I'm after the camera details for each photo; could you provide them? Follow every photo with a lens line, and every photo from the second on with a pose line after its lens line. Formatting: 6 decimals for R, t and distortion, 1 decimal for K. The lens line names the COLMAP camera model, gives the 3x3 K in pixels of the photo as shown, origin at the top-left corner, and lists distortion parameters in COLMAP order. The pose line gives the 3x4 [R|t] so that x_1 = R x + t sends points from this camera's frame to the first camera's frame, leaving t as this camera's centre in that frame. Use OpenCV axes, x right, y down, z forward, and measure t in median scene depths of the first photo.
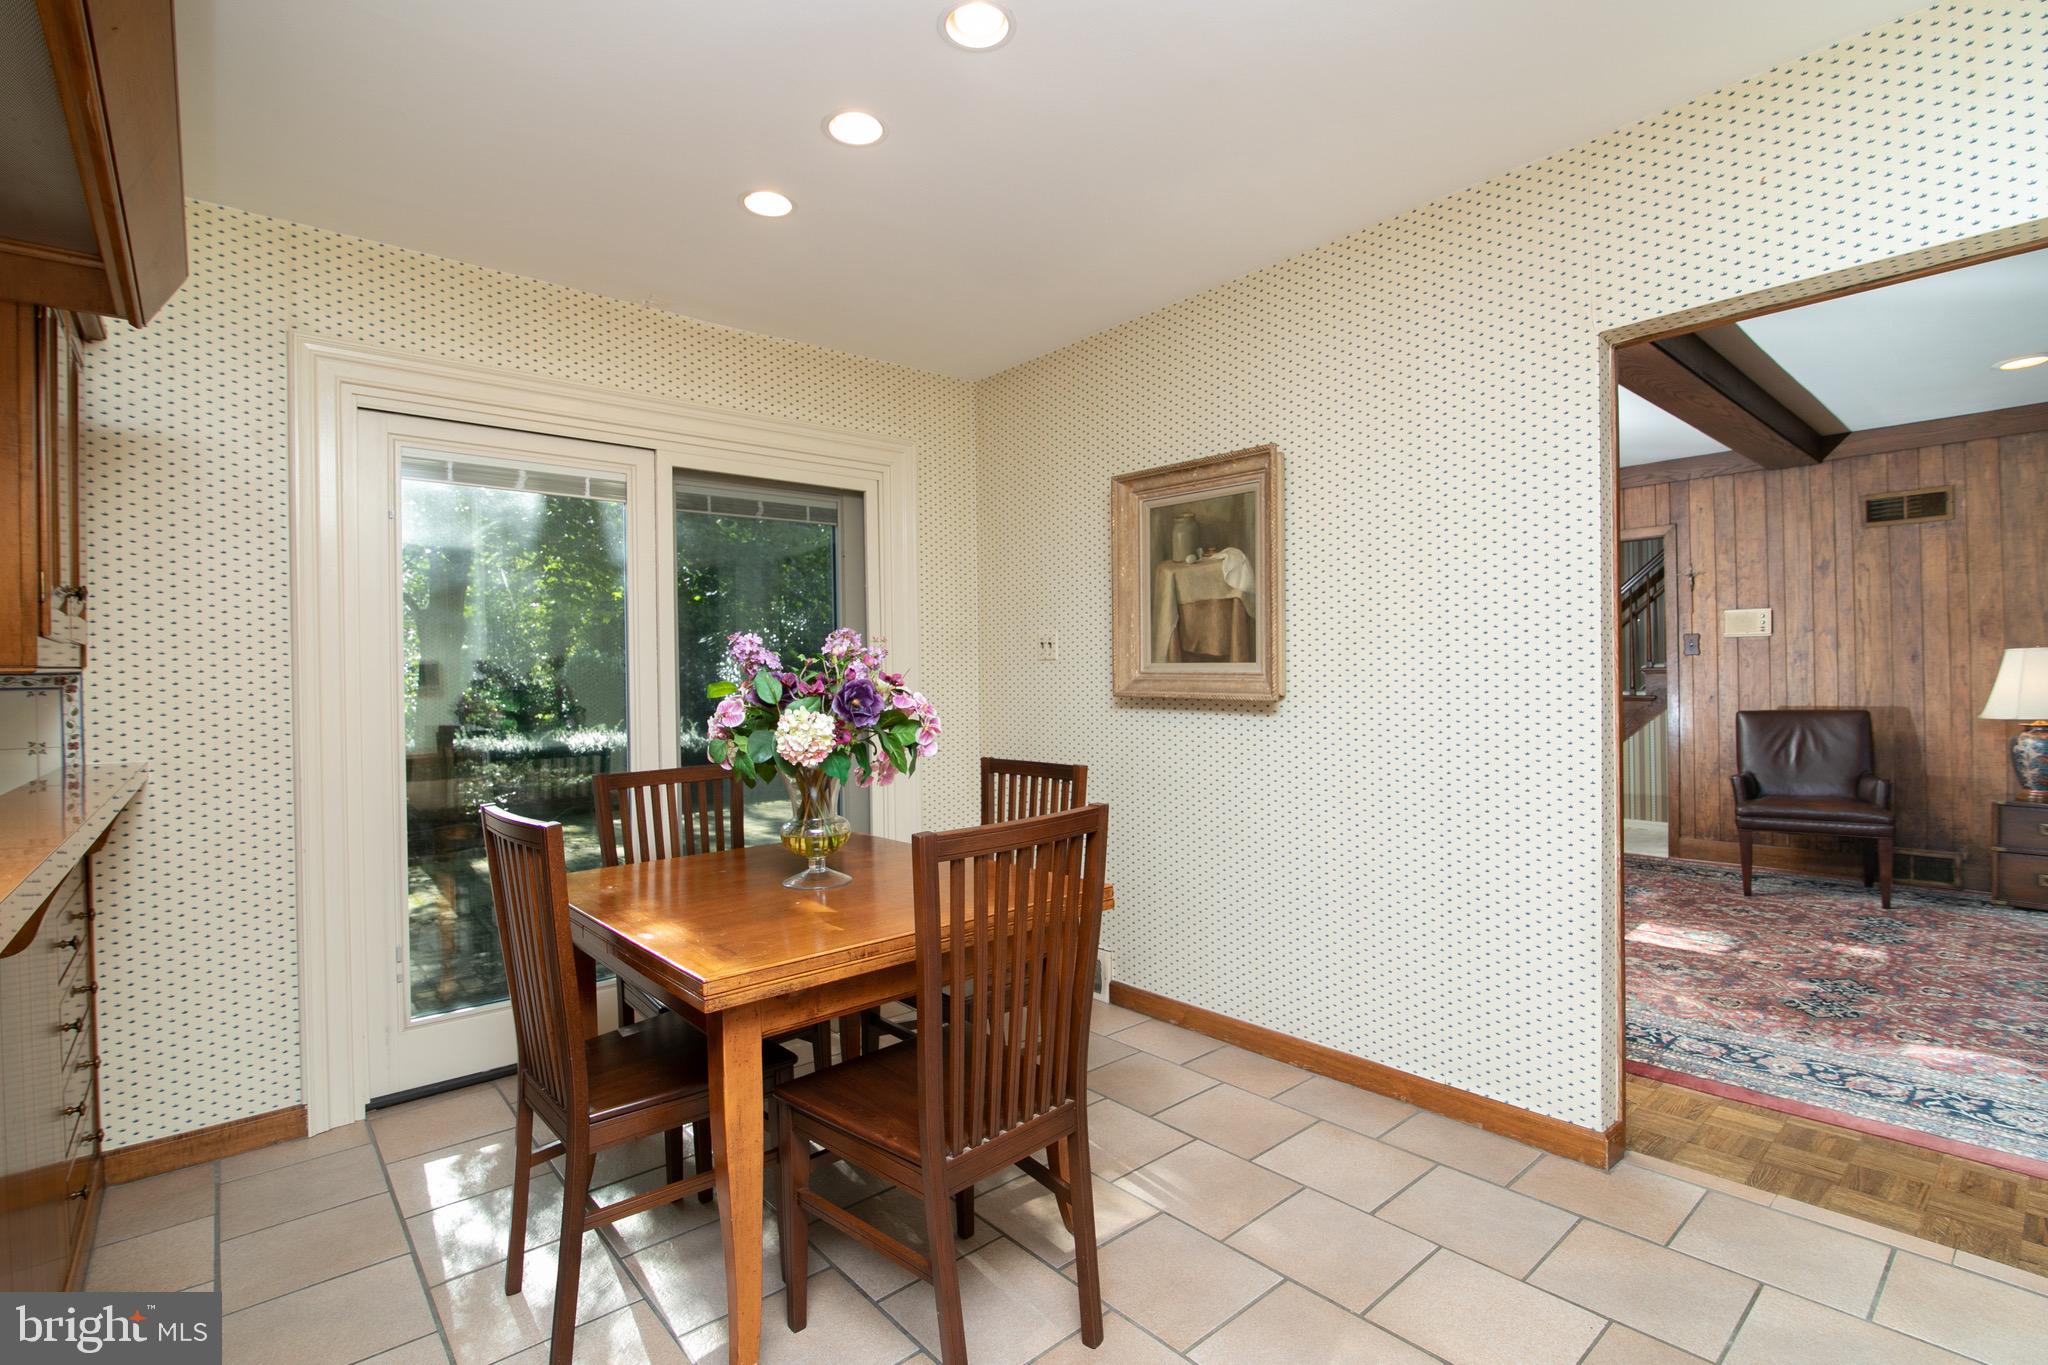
lens RADIAL K [[946.1, 0, 1033.2], [0, 946.1, 674.7], [0, 0, 1]] dist [-0.018923, 0.000648]
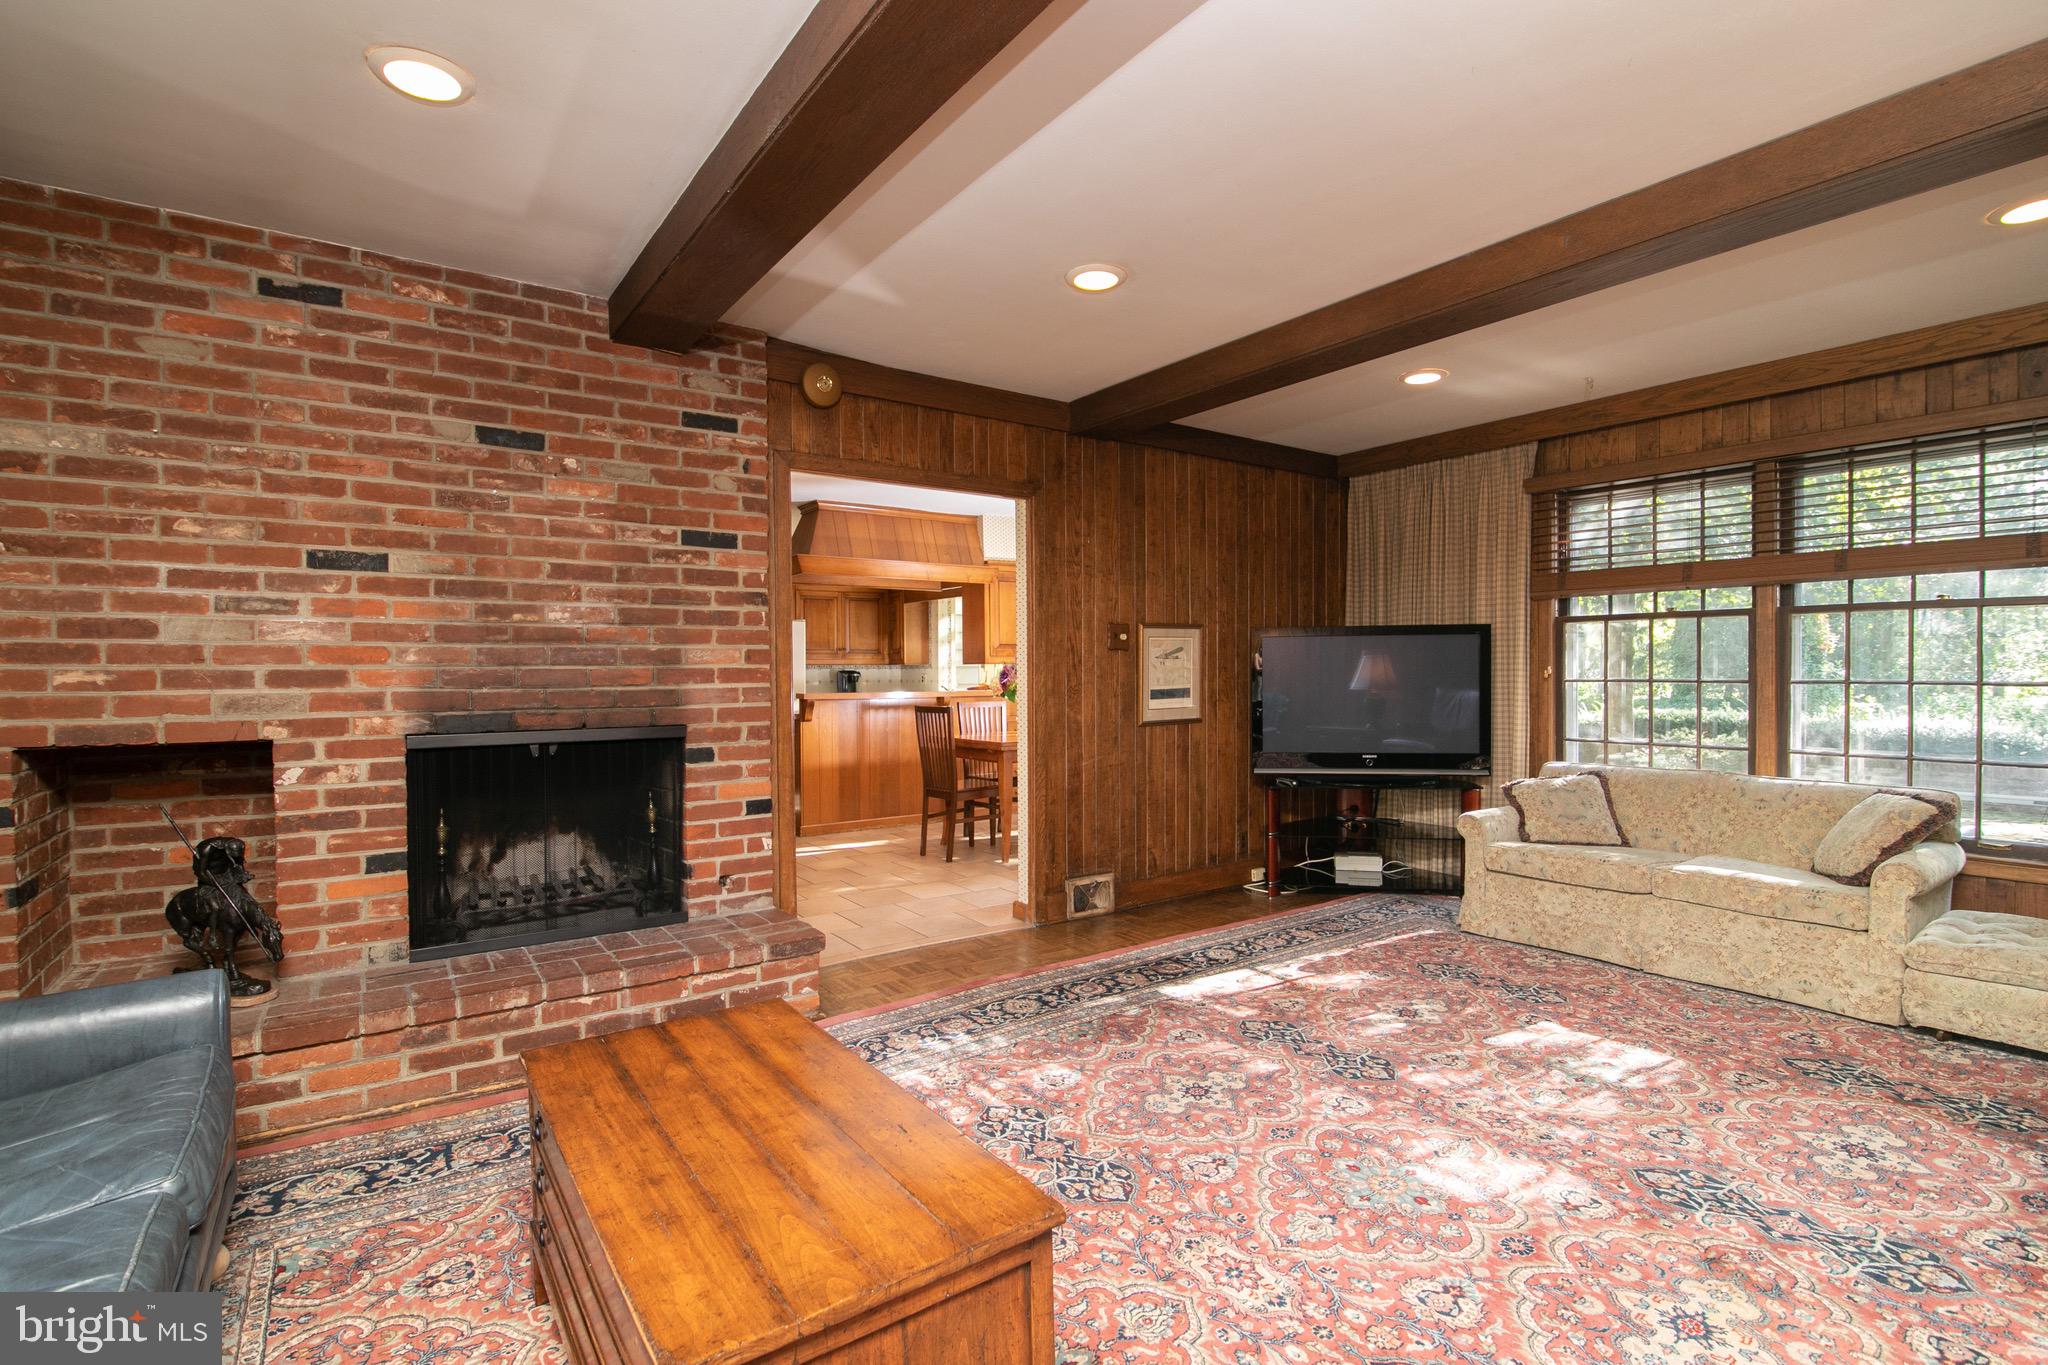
lens RADIAL K [[946.1, 0, 1037.5], [0, 946.1, 674.4], [0, 0, 1]] dist [-0.018923, 0.000648]
pose [[-0.085371, 0.018832, -0.996171, 1.154160], [0.012111, 0.999767, 0.017862, -0.014450], [0.996276, -0.010540, -0.085579, 0.539324]]
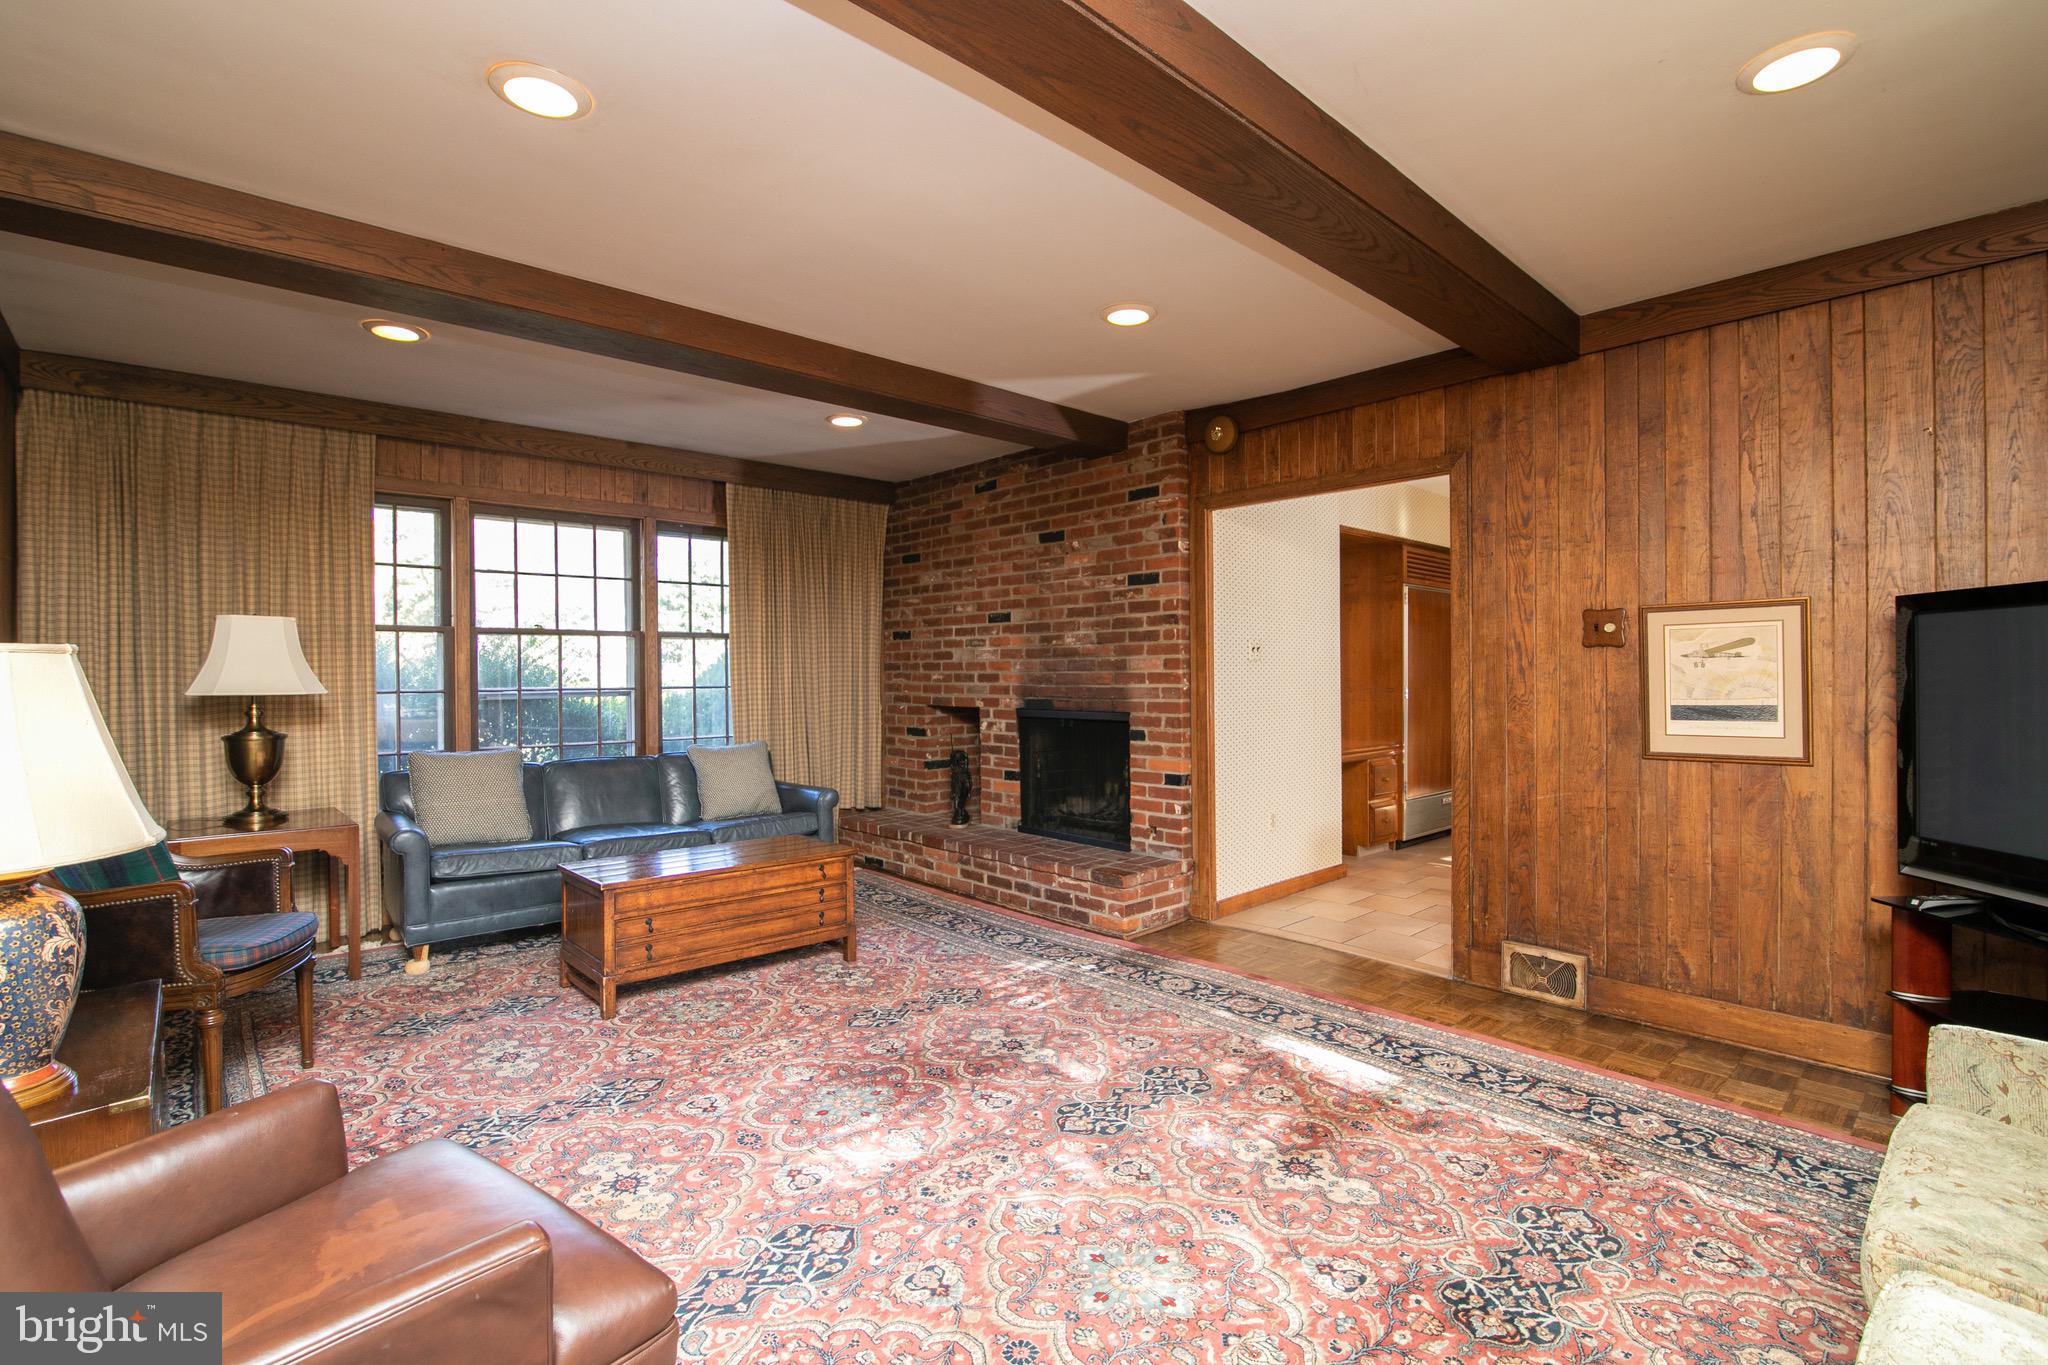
lens RADIAL K [[946.1, 0, 1035.3], [0, 946.1, 669.5], [0, 0, 1]] dist [-0.018923, 0.000648]
pose [[-0.998980, 0.019880, -0.040543, 0.638564], [0.020197, 0.999769, -0.007405, -0.007948], [0.040387, -0.008217, -0.999150, 1.181023]]
